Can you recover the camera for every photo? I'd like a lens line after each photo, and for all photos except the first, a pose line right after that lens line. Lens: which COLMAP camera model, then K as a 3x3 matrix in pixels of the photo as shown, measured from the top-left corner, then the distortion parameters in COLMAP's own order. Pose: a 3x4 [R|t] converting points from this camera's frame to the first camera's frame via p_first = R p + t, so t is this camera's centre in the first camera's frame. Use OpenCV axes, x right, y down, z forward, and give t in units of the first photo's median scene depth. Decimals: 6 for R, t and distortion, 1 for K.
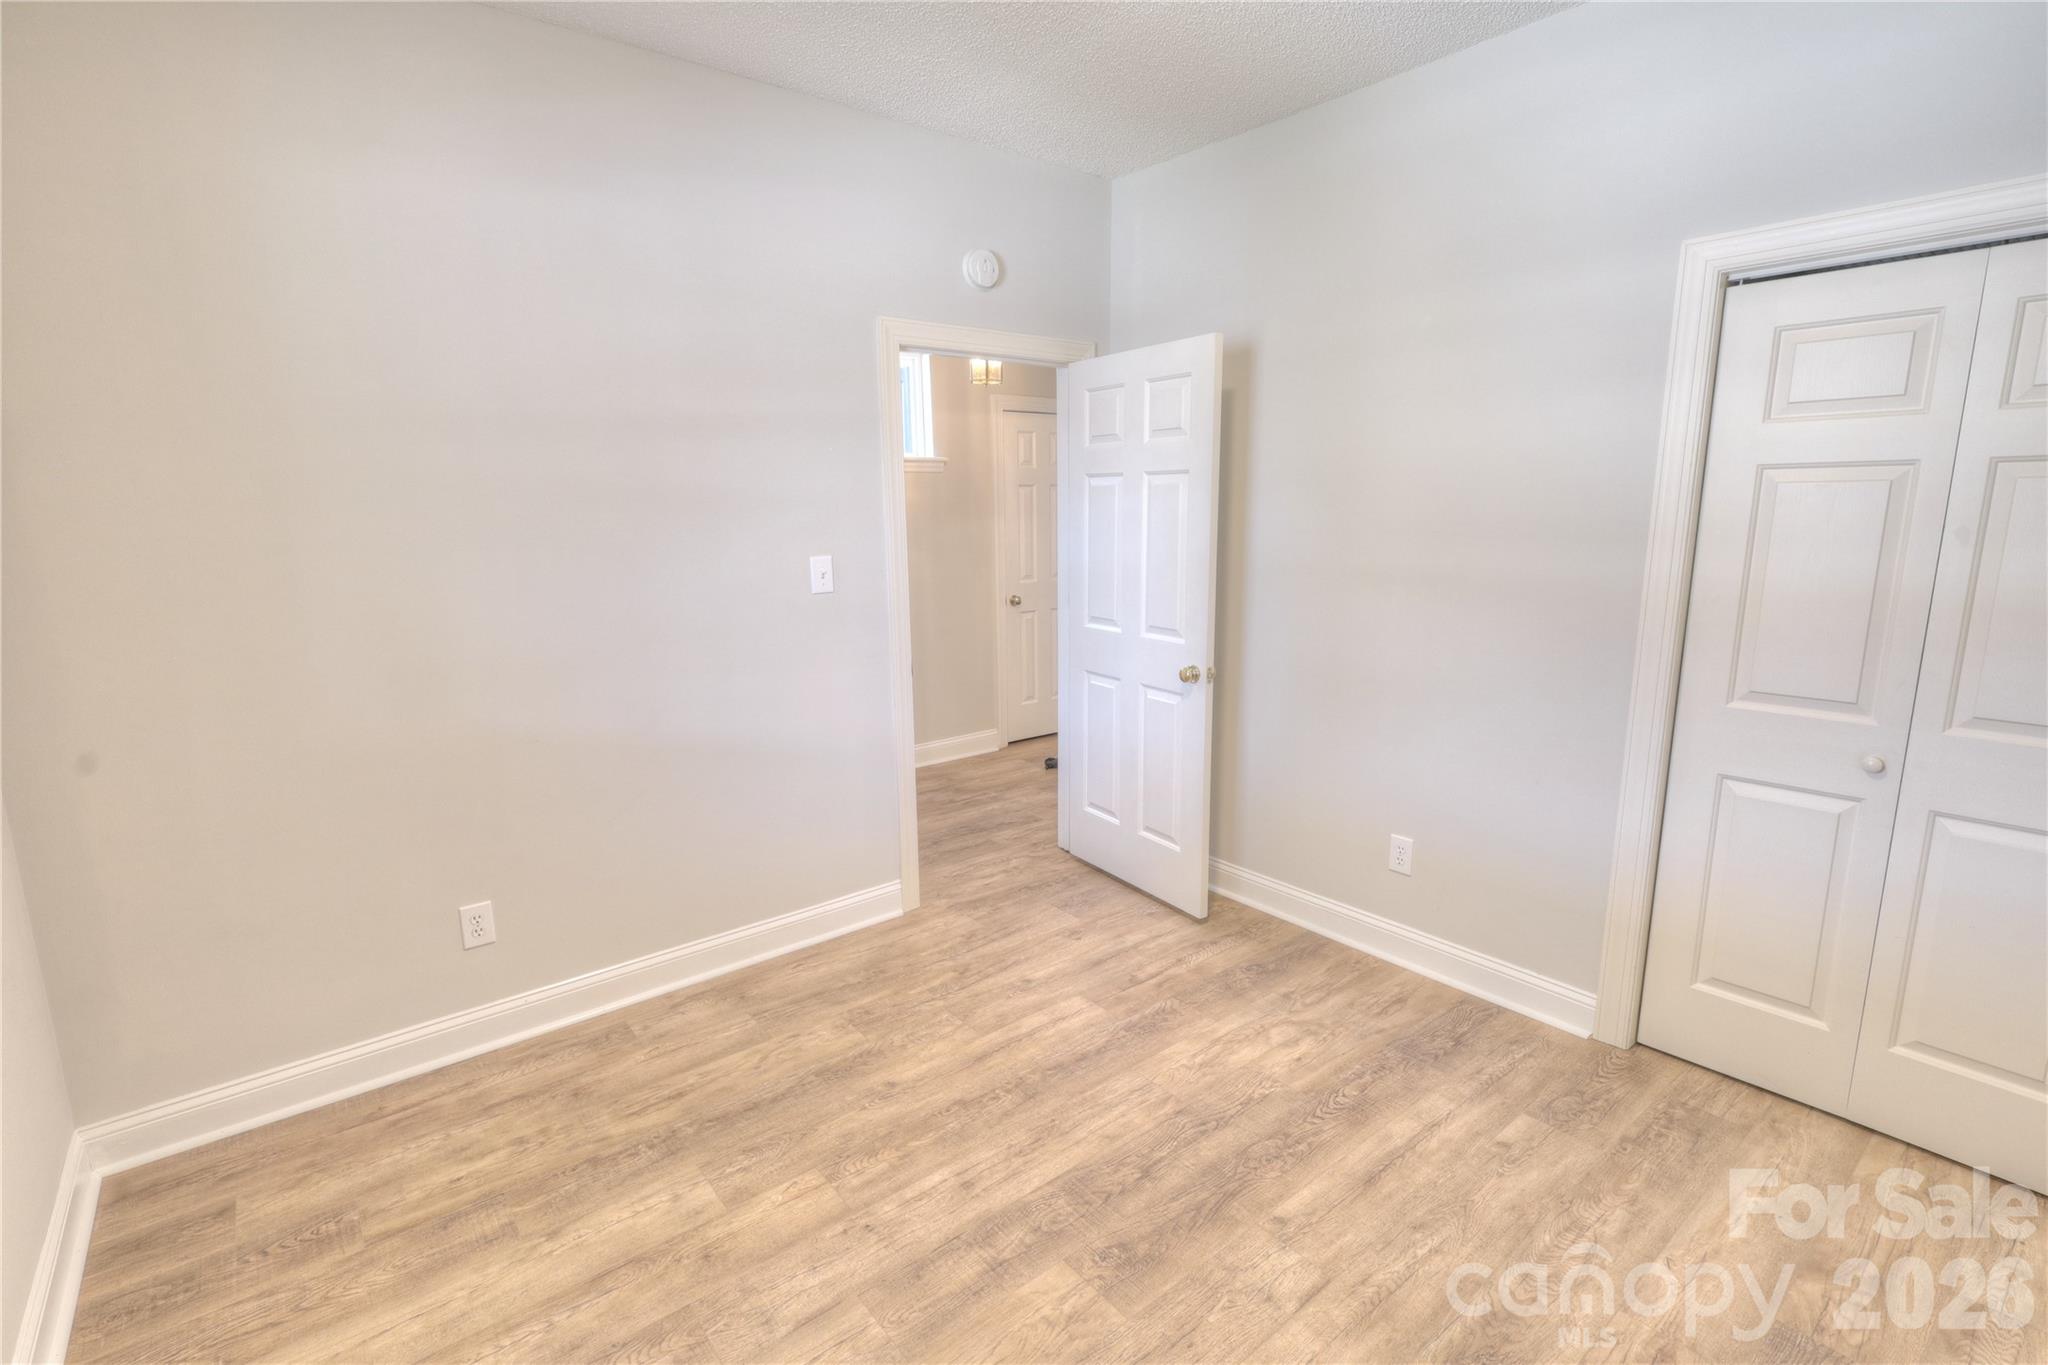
lens RADIAL K [[947.5, 0, 1021.1], [0, 947.5, 684.1], [0, 0, 1]] dist [0.000353, 0.000992]
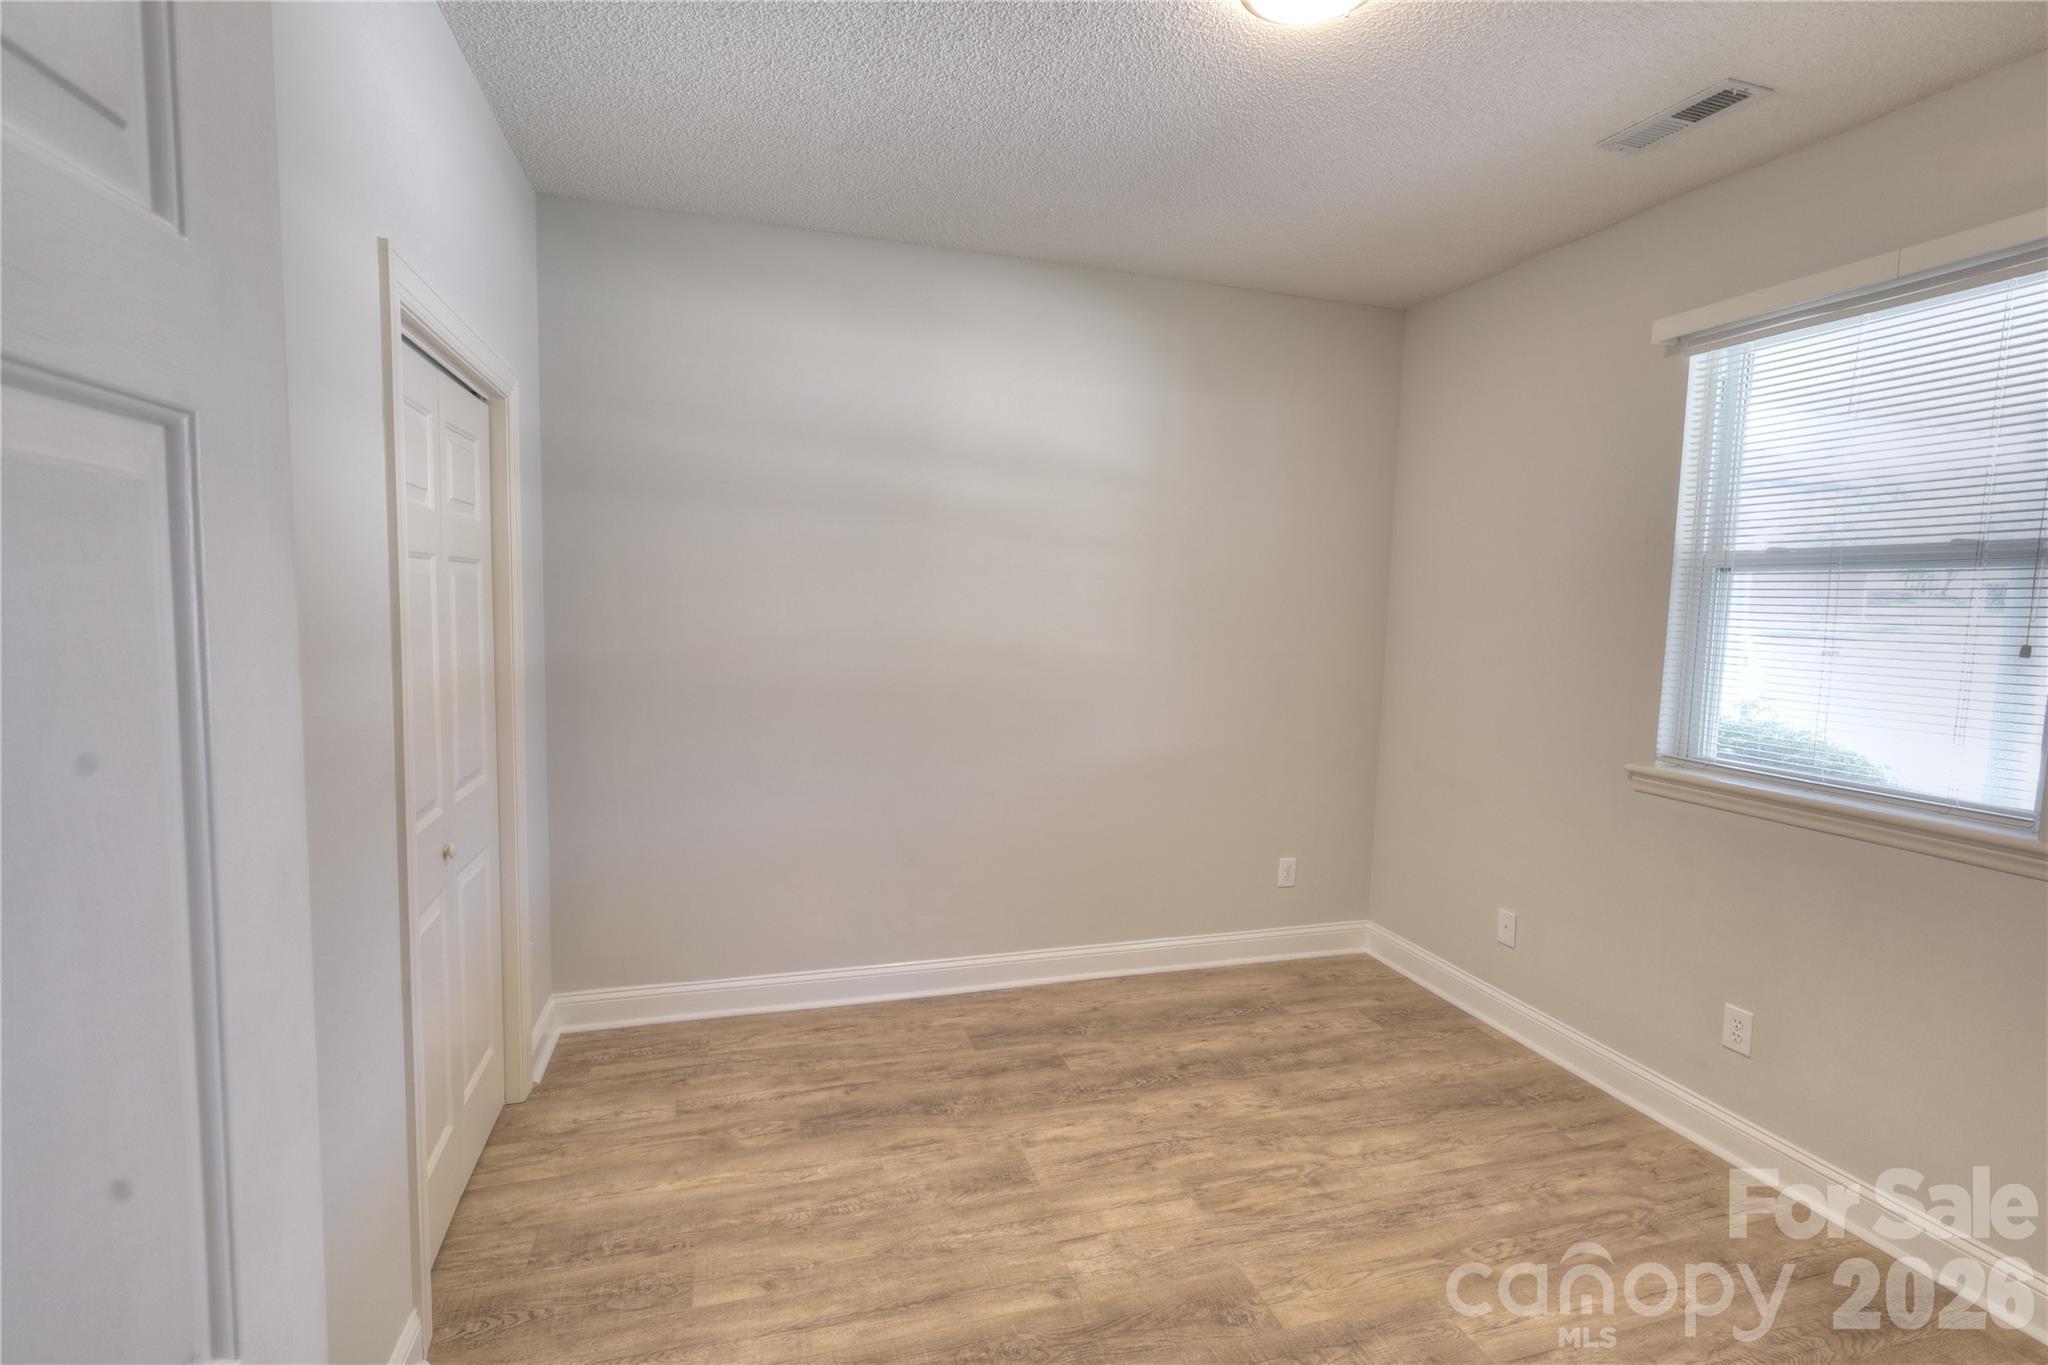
lens RADIAL K [[947.5, 0, 1021.1], [0, 947.5, 684.1], [0, 0, 1]] dist [0.000353, 0.000992]
pose [[-0.928322, -0.045980, 0.368922, -0.033738], [0.054549, 0.964737, 0.257500, -0.304481], [-0.367753, 0.259167, -0.893079, 1.584834]]
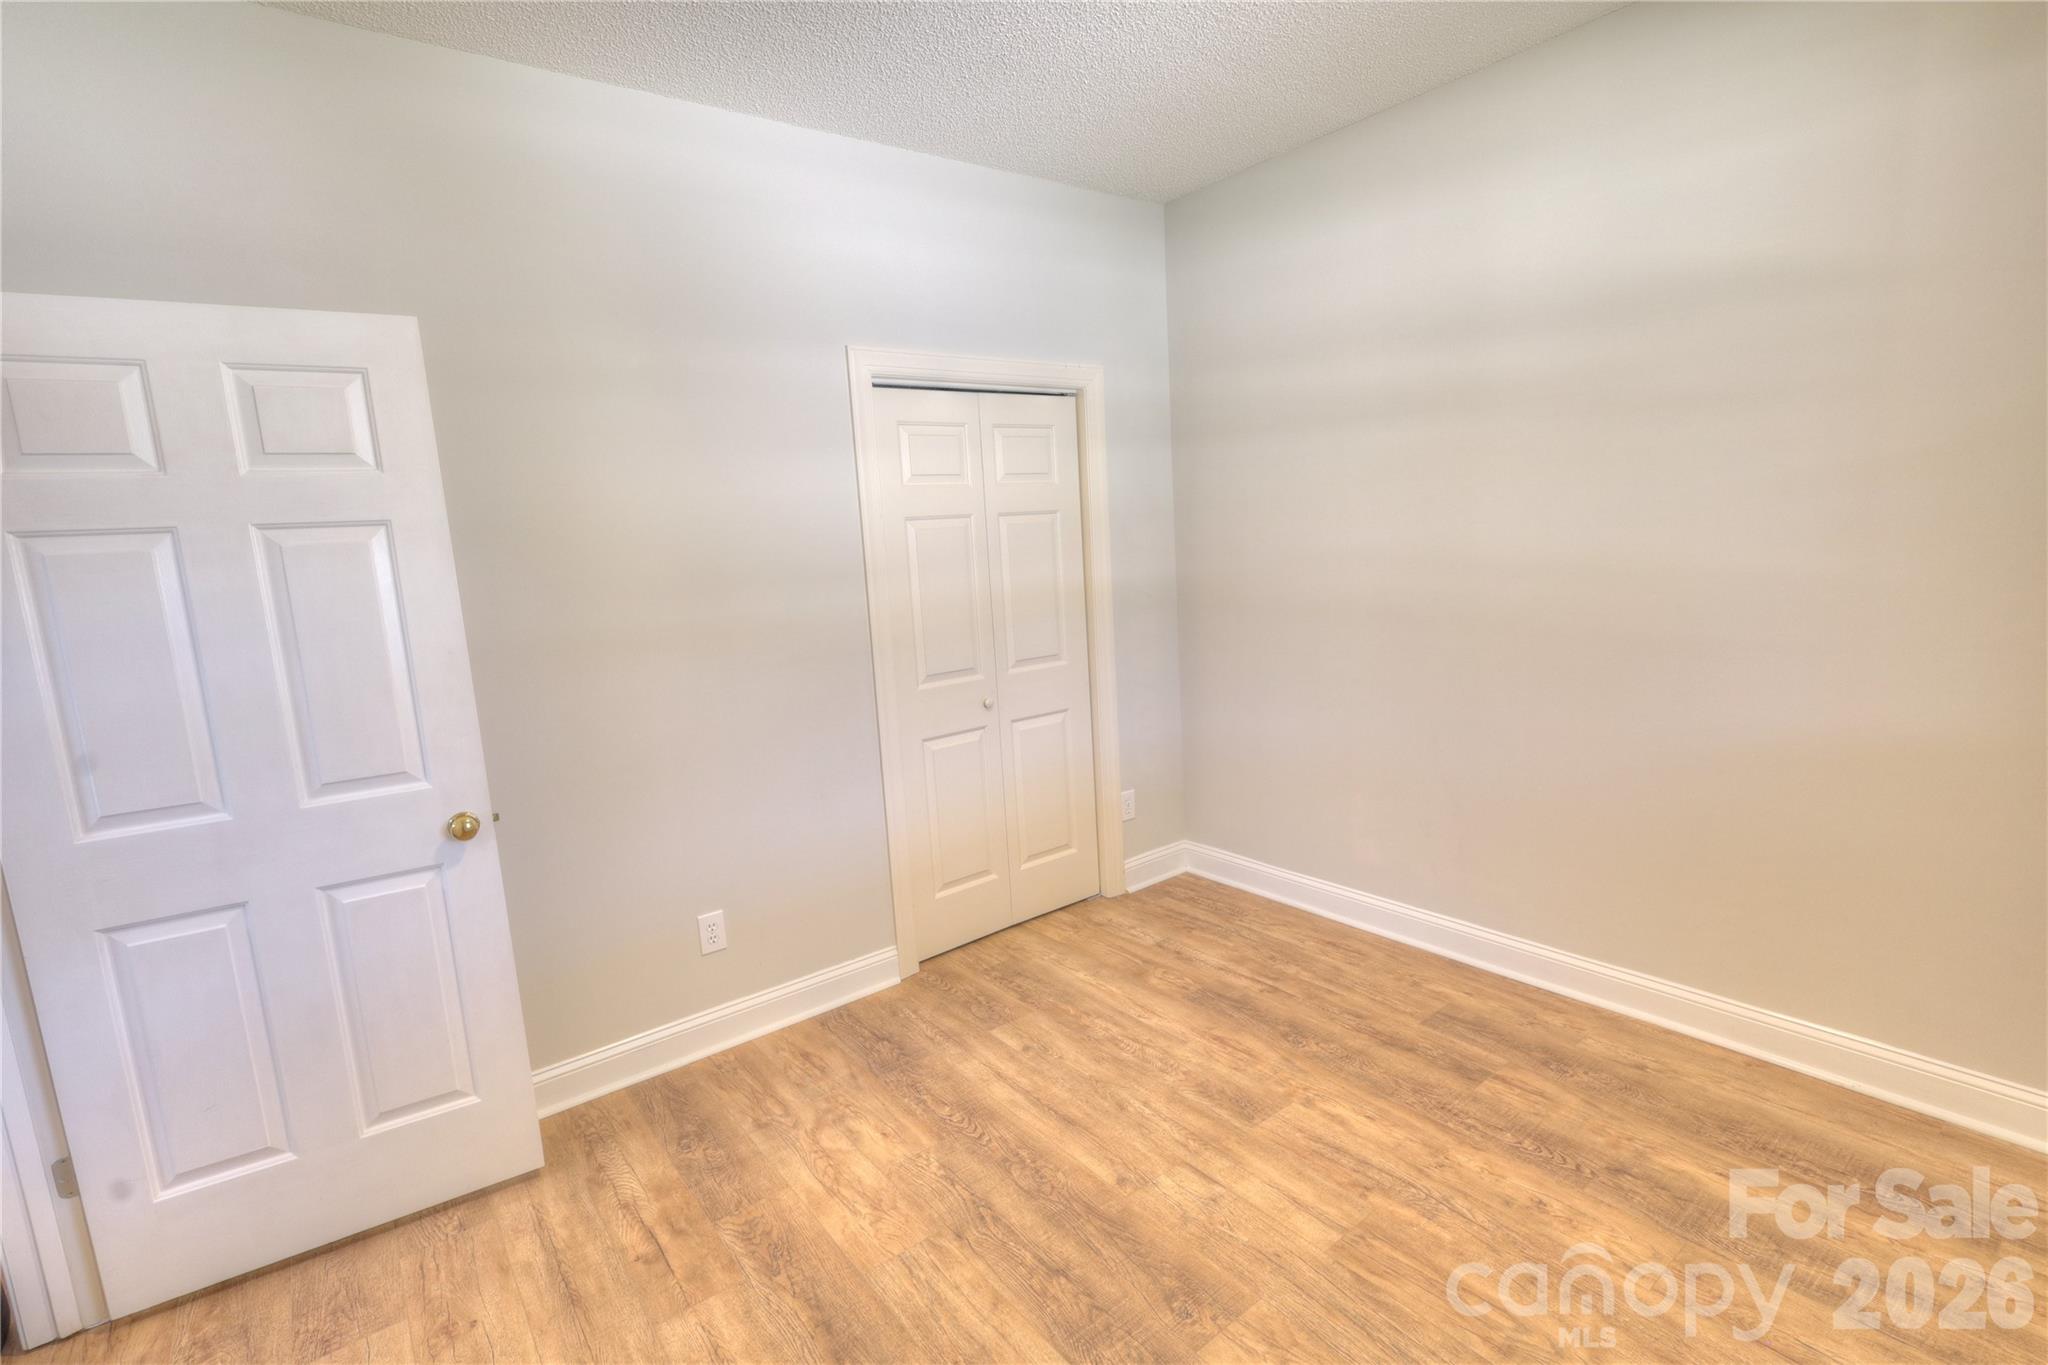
lens RADIAL K [[947.5, 0, 1021.1], [0, 947.5, 684.1], [0, 0, 1]] dist [0.000353, 0.000992]
pose [[0.023402, -0.149247, 0.988523, -0.653737], [0.245575, 0.959356, 0.139029, -0.149370], [-0.969095, 0.239503, 0.059103, 0.818922]]
